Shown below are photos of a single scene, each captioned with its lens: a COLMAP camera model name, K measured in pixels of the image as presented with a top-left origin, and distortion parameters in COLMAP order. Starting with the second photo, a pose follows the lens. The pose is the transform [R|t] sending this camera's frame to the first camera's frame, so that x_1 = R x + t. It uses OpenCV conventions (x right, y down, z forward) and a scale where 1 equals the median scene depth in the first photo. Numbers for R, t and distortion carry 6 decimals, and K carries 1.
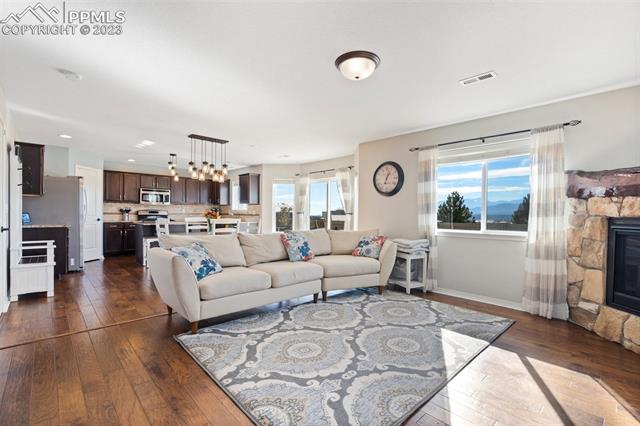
lens RADIAL K [[291.6, 0, 317.8], [0, 291.6, 218.3], [0, 0, 1]] dist [-0.016246, 0.000311]
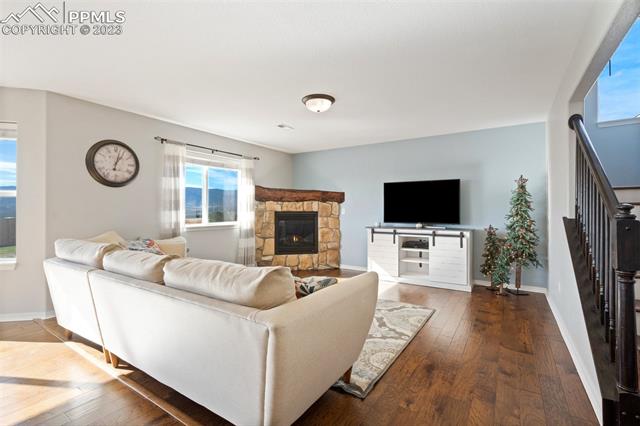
lens RADIAL K [[291.6, 0, 317.2], [0, 291.6, 211.7], [0, 0, 1]] dist [-0.016246, 0.000311]
pose [[-0.225404, -0.017588, 0.974107, -0.952742], [0.009896, 0.999744, 0.020341, -0.035845], [-0.974215, 0.014224, -0.225173, 1.056537]]
